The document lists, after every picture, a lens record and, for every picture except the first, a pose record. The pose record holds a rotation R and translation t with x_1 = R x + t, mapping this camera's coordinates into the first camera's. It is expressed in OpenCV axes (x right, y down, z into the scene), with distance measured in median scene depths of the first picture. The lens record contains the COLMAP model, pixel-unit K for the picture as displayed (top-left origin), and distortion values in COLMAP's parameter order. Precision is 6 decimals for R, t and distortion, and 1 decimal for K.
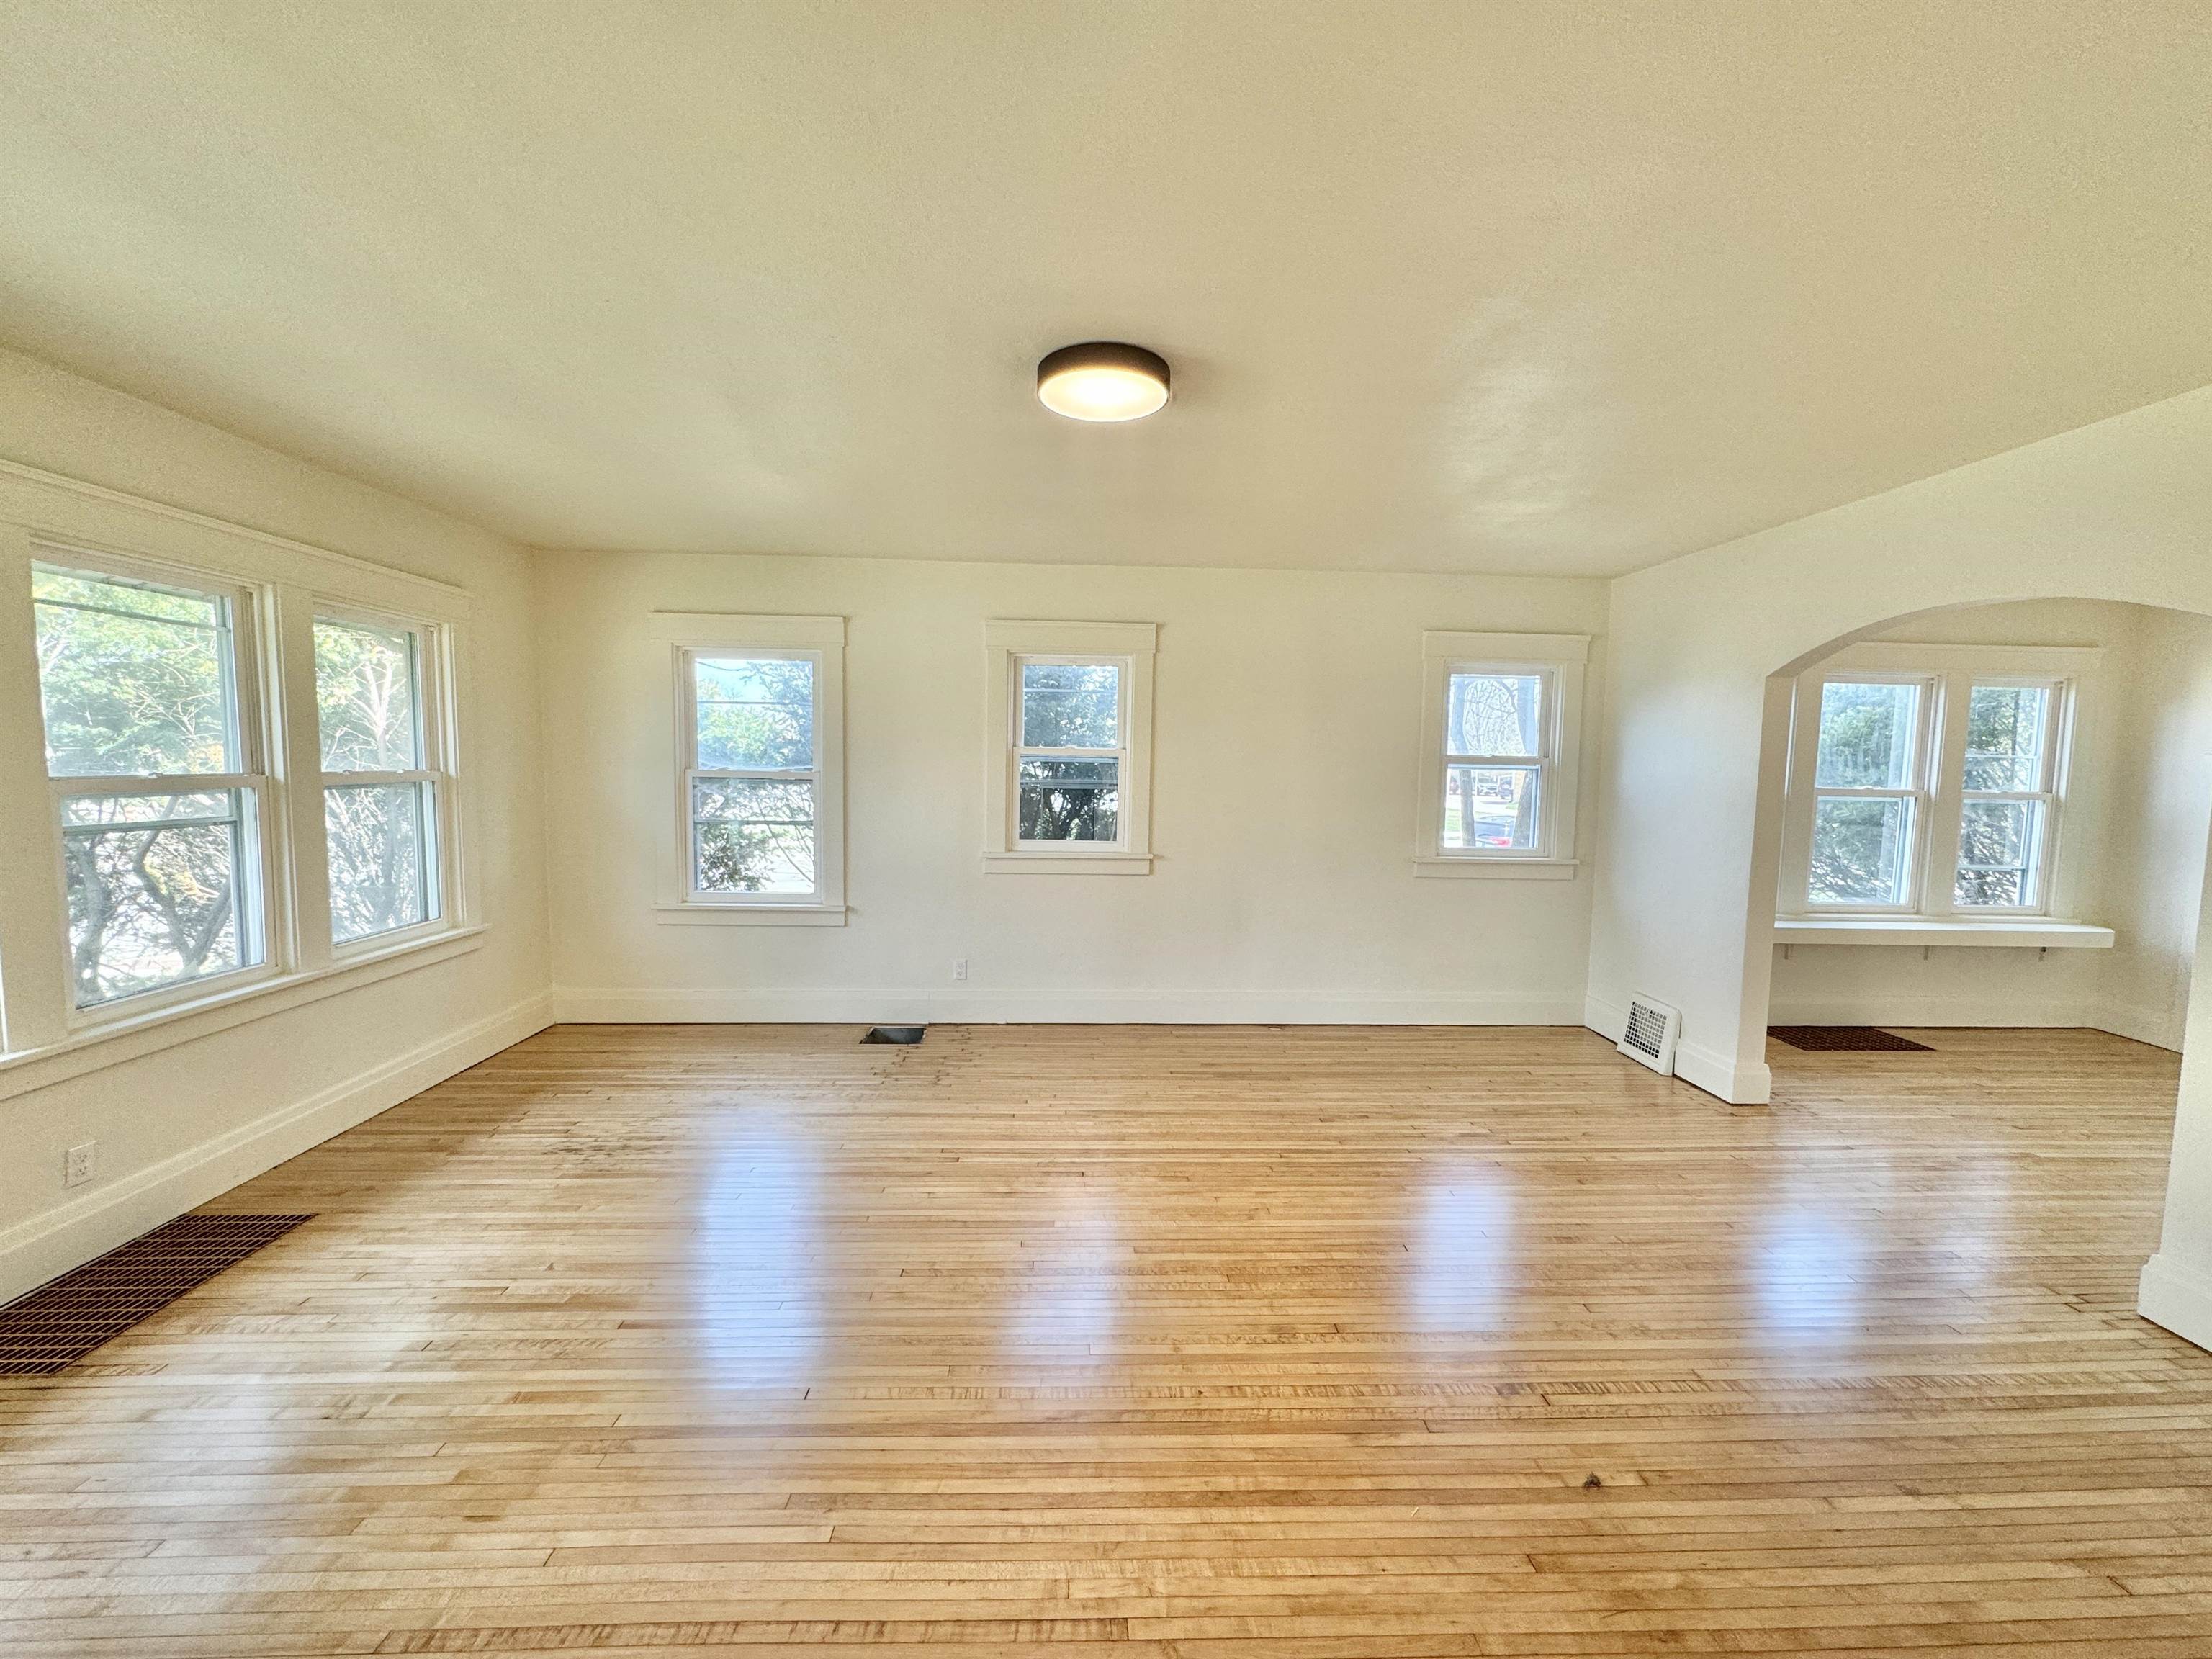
lens RADIAL K [[878.3, 0, 1106.0], [0, 878.3, 829.5], [0, 0, 1]] dist [-0.001938, -0.000083]
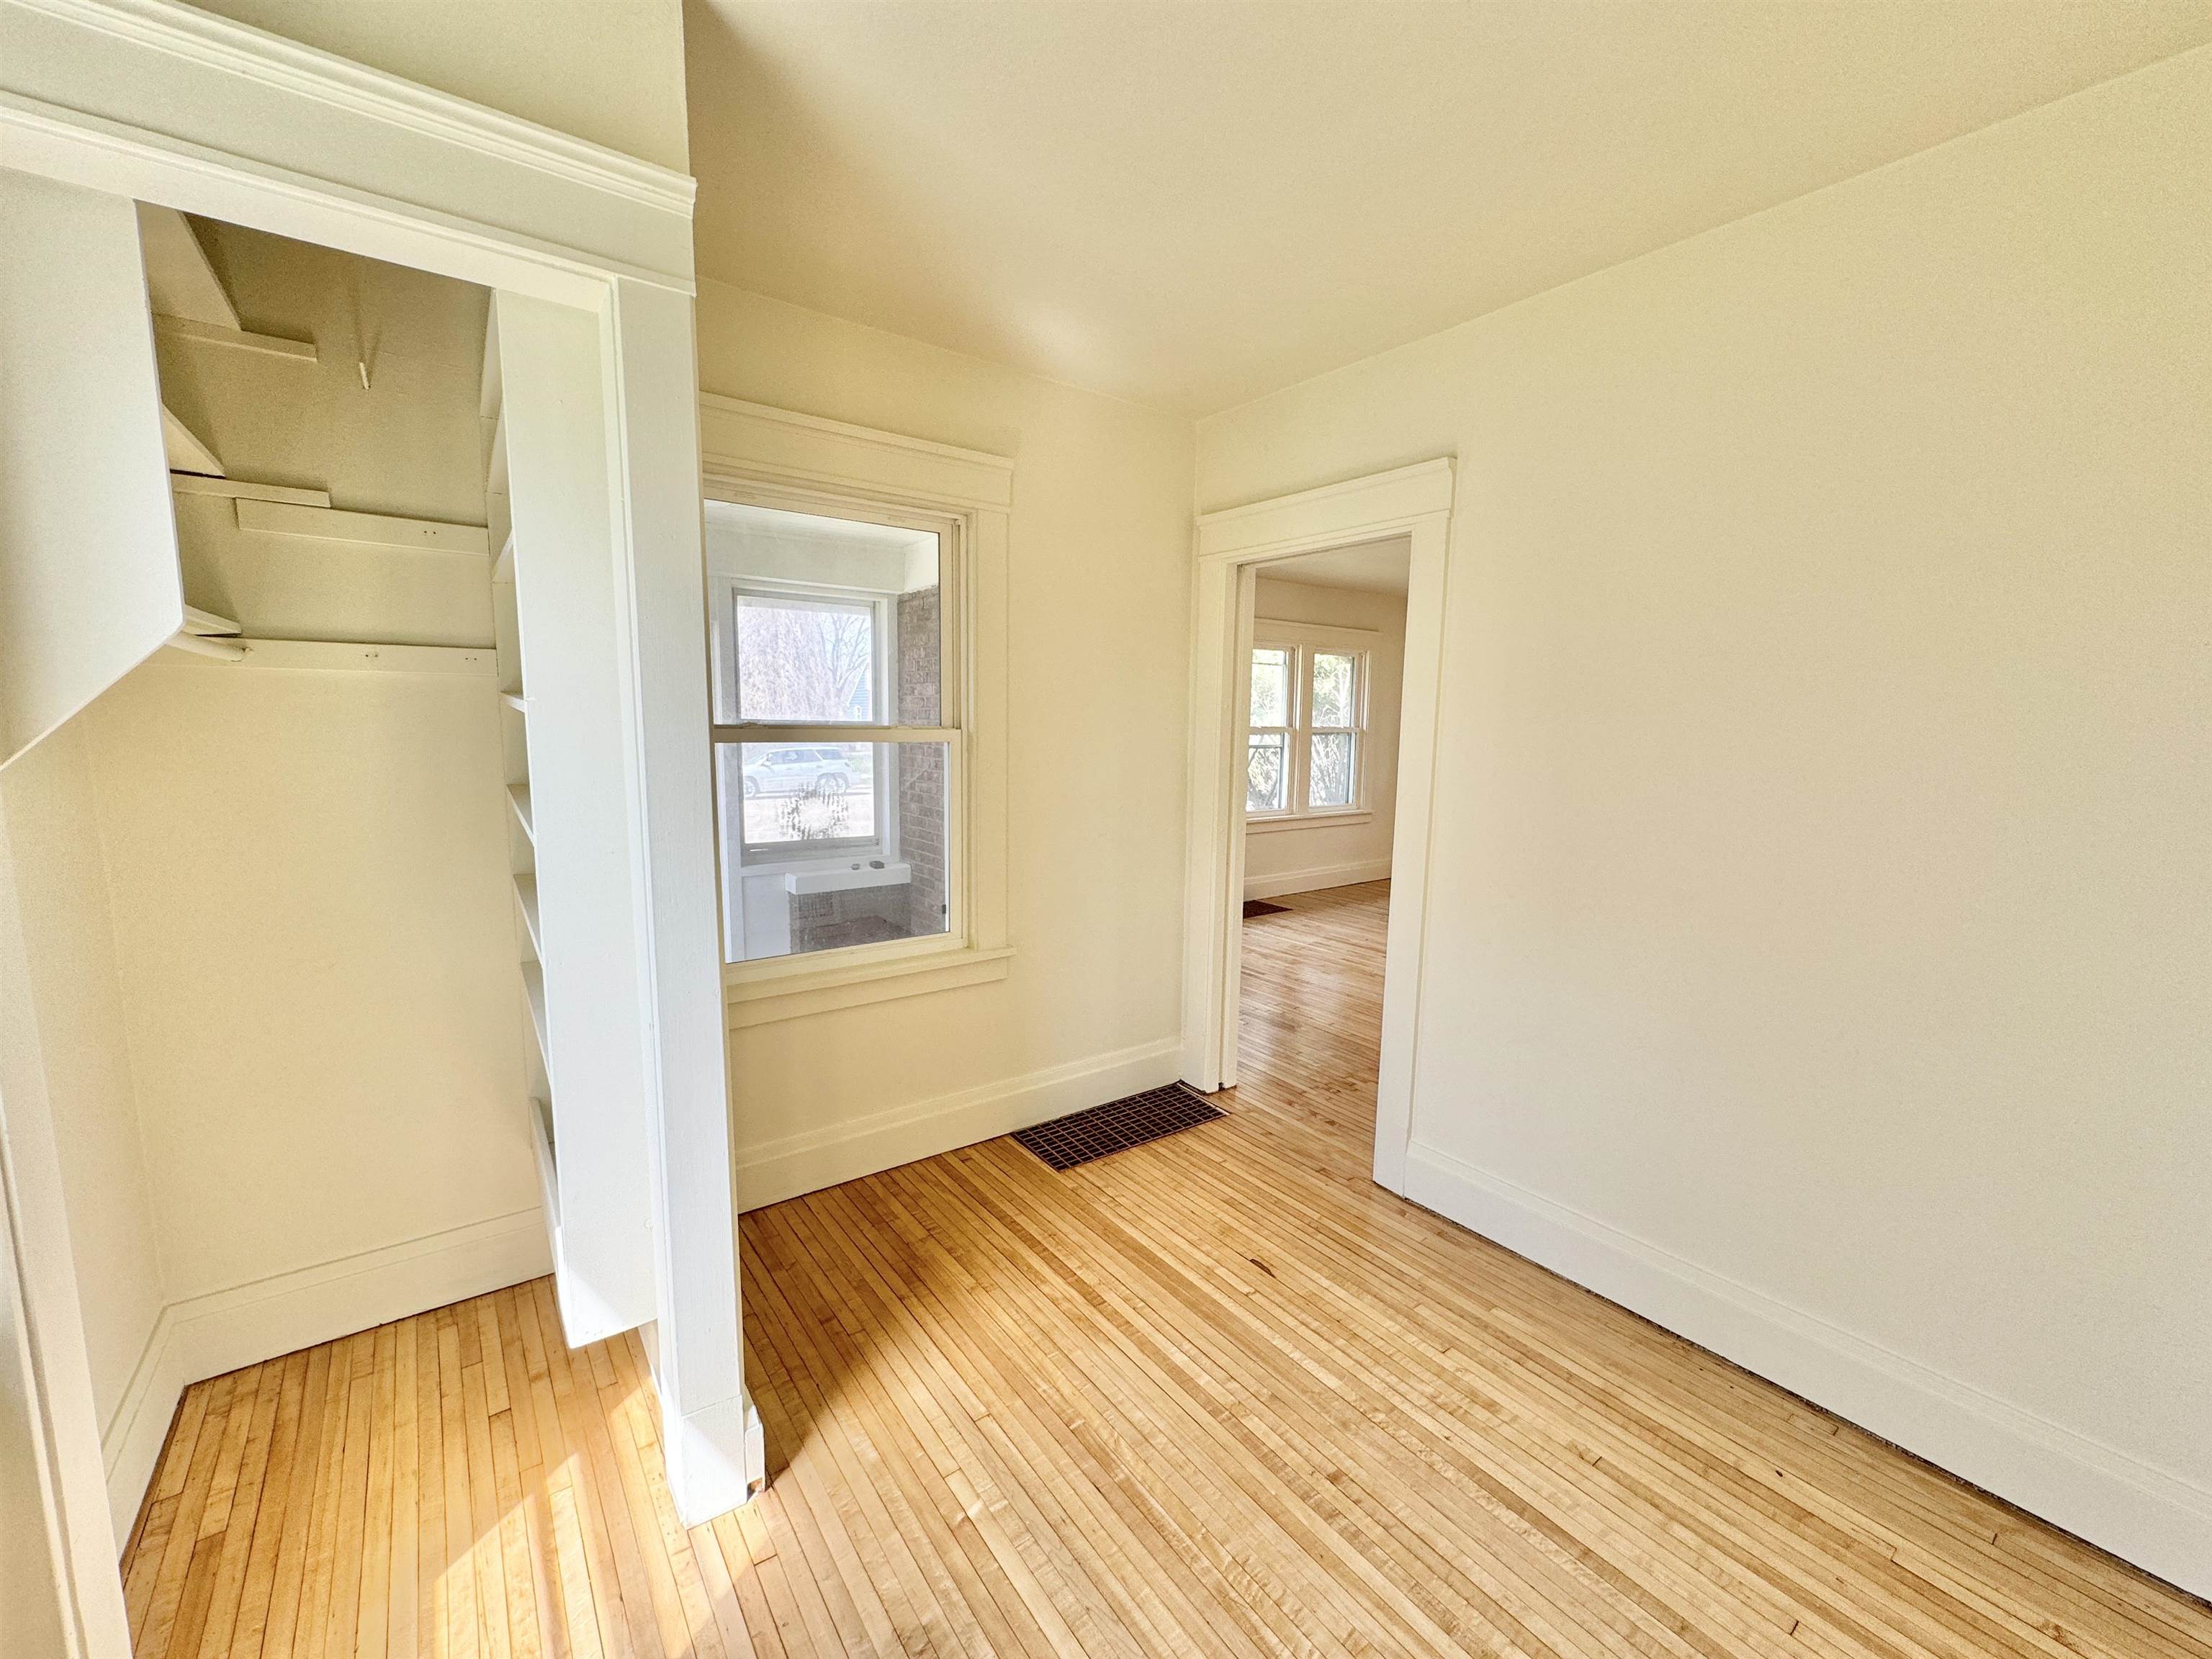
lens RADIAL K [[878.3, 0, 1106.0], [0, 878.3, 829.5], [0, 0, 1]] dist [-0.001938, -0.000083]
pose [[0.571765, 0.115457, -0.812253, 0.597355], [-0.078320, 0.993208, 0.086047, 0.039672], [0.816670, 0.014417, 0.576924, -0.654977]]
